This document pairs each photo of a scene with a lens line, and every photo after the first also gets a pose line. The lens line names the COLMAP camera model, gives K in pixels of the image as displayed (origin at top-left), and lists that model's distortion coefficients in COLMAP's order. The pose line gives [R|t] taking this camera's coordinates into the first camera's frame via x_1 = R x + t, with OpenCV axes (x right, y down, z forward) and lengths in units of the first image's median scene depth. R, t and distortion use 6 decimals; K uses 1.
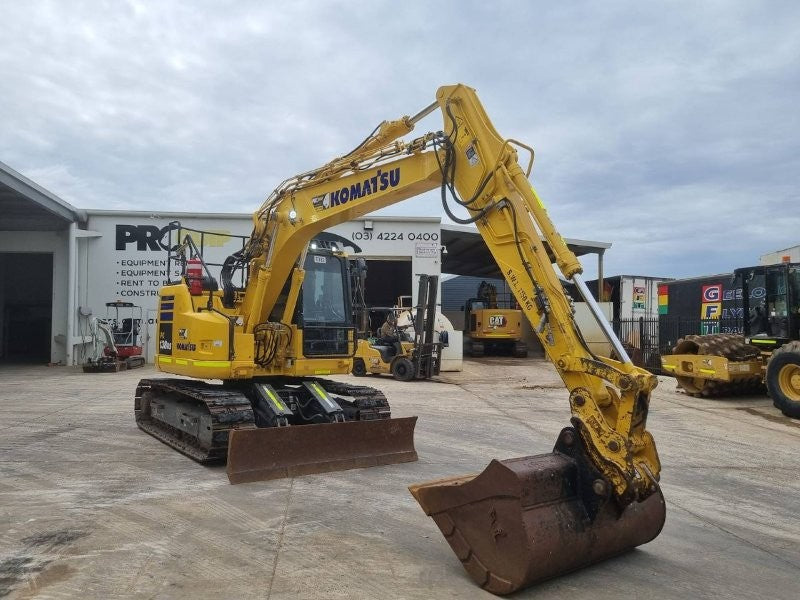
lens RADIAL K [[598.0, 0, 394.0], [0, 598.0, 298.7], [0, 0, 1]] dist [0.059793, -0.041422]
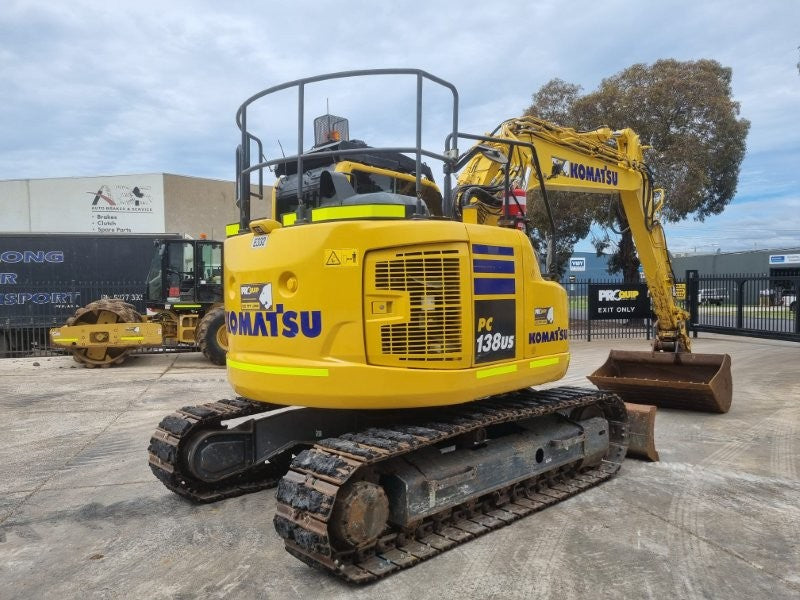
lens RADIAL K [[598.0, 0, 396.5], [0, 598.0, 305.0], [0, 0, 1]] dist [0.059793, -0.041422]
pose [[-0.121445, -0.031372, 0.992102, -0.882538], [-0.037316, 0.998938, 0.027021, 0.035070], [-0.991897, -0.033740, -0.122487, 1.160266]]
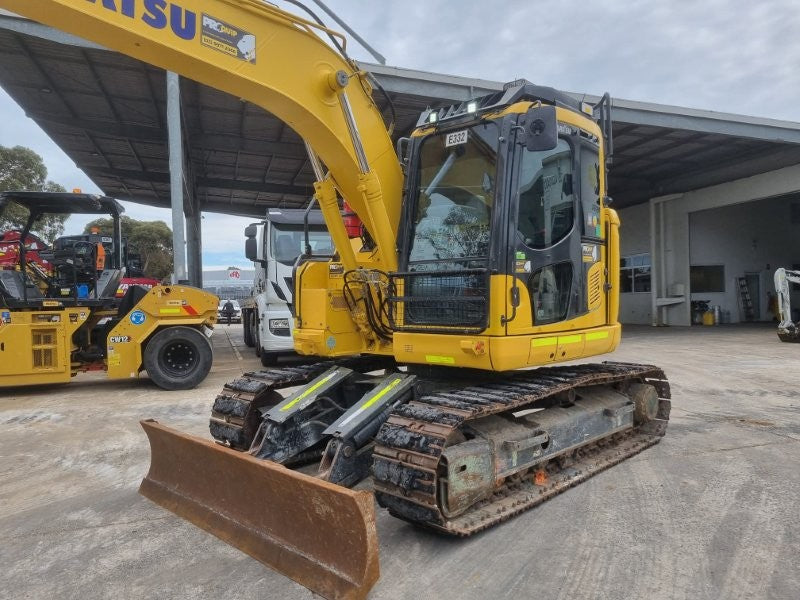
lens RADIAL K [[598.0, 0, 388.5], [0, 598.0, 303.0], [0, 0, 1]] dist [0.059793, -0.041422]
pose [[0.156139, -0.002283, -0.987732, 0.389847], [0.073747, 0.997233, 0.009353, 0.068035], [0.984978, -0.074302, 0.155876, 0.903290]]
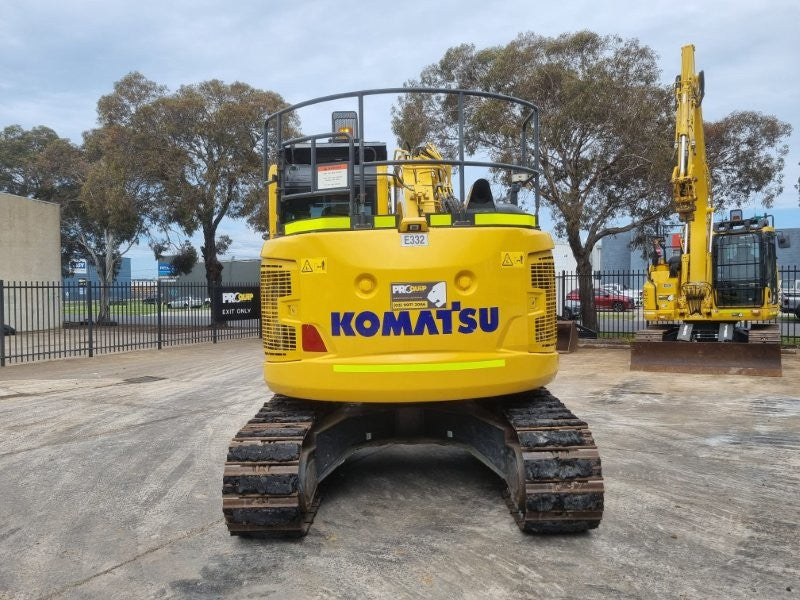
lens RADIAL K [[598.0, 0, 393.1], [0, 598.0, 298.8], [0, 0, 1]] dist [0.059793, -0.041422]
pose [[-0.800546, -0.009118, 0.599201, -0.643637], [-0.022899, 0.999619, -0.015383, 0.057624], [-0.598833, -0.026036, -0.800451, 1.632176]]
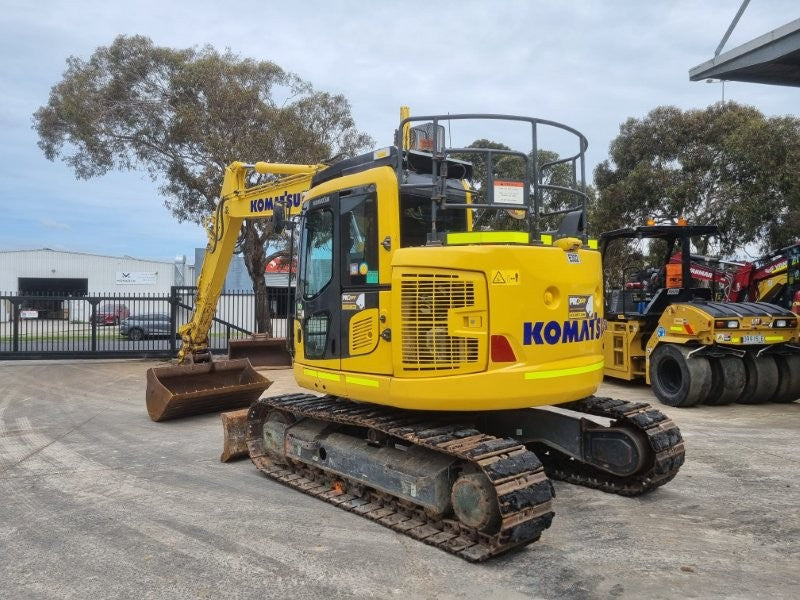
lens RADIAL K [[598.0, 0, 396.6], [0, 598.0, 301.0], [0, 0, 1]] dist [0.059793, -0.041422]
pose [[-0.996849, -0.004446, -0.079200, -0.136550], [-0.000251, 0.998600, -0.052897, 0.071753], [0.079325, -0.052711, -0.995454, 1.779491]]
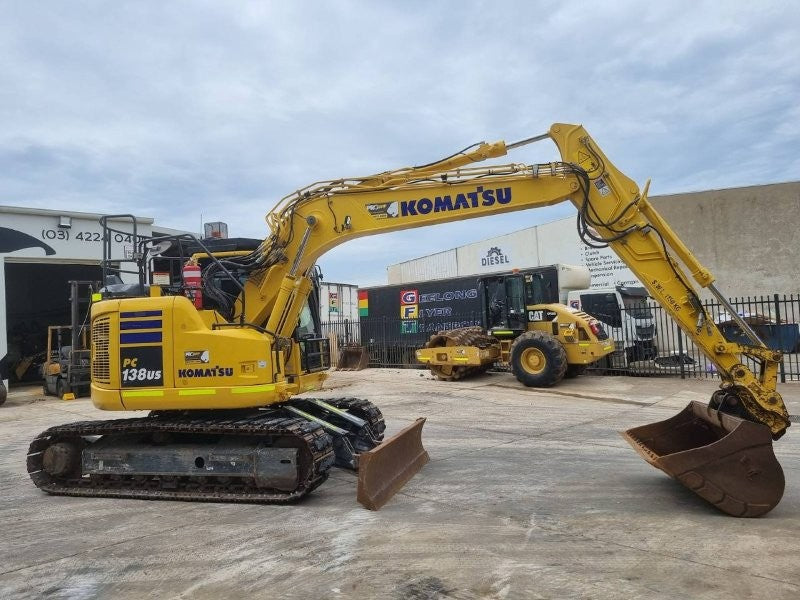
lens RADIAL K [[598.0, 0, 386.2], [0, 598.0, 300.1], [0, 0, 1]] dist [0.059793, -0.041422]
pose [[0.788791, -0.020149, 0.614332, -0.614015], [0.025091, 0.999685, 0.000572, -0.011971], [-0.614150, 0.014963, 0.789048, 0.191917]]
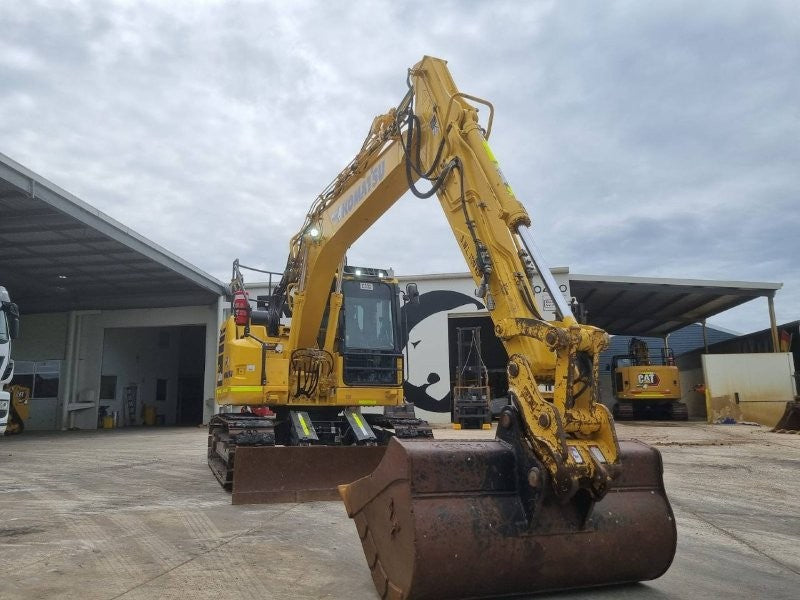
lens RADIAL K [[598.0, 0, 394.3], [0, 598.0, 300.1], [0, 0, 1]] dist [0.059793, -0.041422]
pose [[0.961934, -0.060039, -0.266607, 0.187405], [0.026125, 0.991303, -0.128976, 0.088257], [0.272032, 0.117101, 0.955137, 0.092213]]
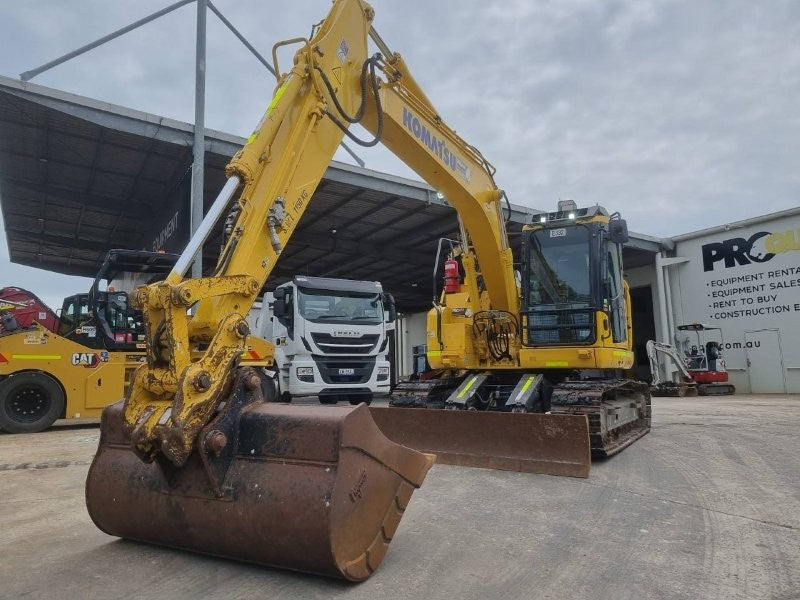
lens RADIAL K [[598.0, 0, 391.8], [0, 598.0, 297.1], [0, 0, 1]] dist [0.059793, -0.041422]
pose [[0.394014, -0.138510, -0.908607, 0.577126], [0.065881, 0.990293, -0.122394, 0.120471], [0.916740, -0.011635, 0.399315, 0.468366]]
